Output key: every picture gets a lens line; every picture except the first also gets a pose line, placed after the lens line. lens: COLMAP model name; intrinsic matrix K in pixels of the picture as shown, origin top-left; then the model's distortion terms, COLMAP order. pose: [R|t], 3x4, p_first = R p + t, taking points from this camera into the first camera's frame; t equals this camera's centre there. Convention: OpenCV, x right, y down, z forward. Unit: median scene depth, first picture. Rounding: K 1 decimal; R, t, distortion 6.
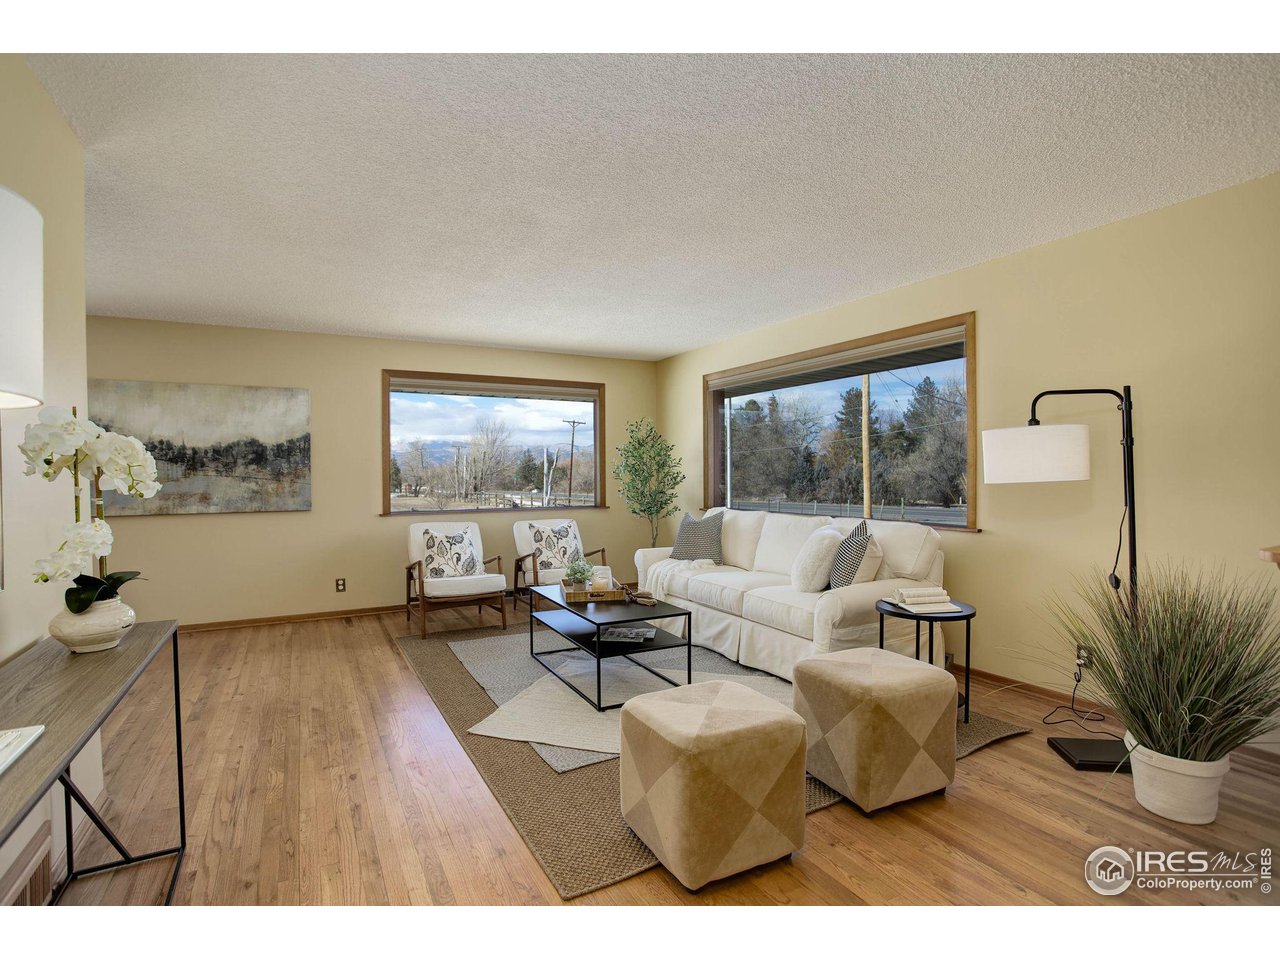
lens RADIAL K [[629.0, 0, 631.8], [0, 629.0, 482.1], [0, 0, 1]] dist [-0.058928, 0.026393]
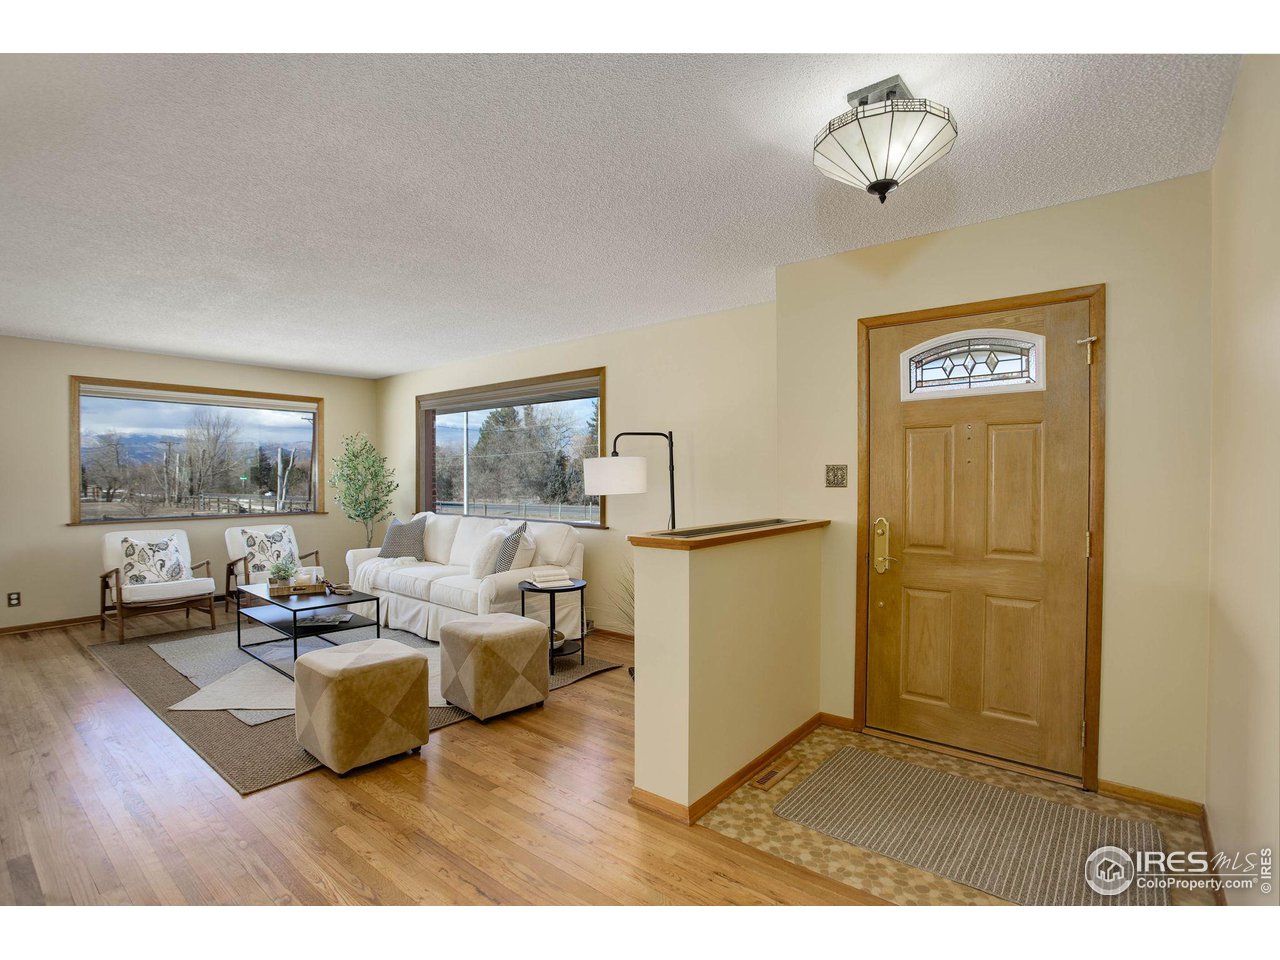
lens RADIAL K [[629.0, 0, 625.9], [0, 629.0, 484.9], [0, 0, 1]] dist [-0.058928, 0.026393]
pose [[0.932293, 0.002139, 0.361697, 0.071135], [-0.002431, 0.999997, 0.000351, -0.012238], [-0.361695, -0.001206, 0.932296, -0.222926]]
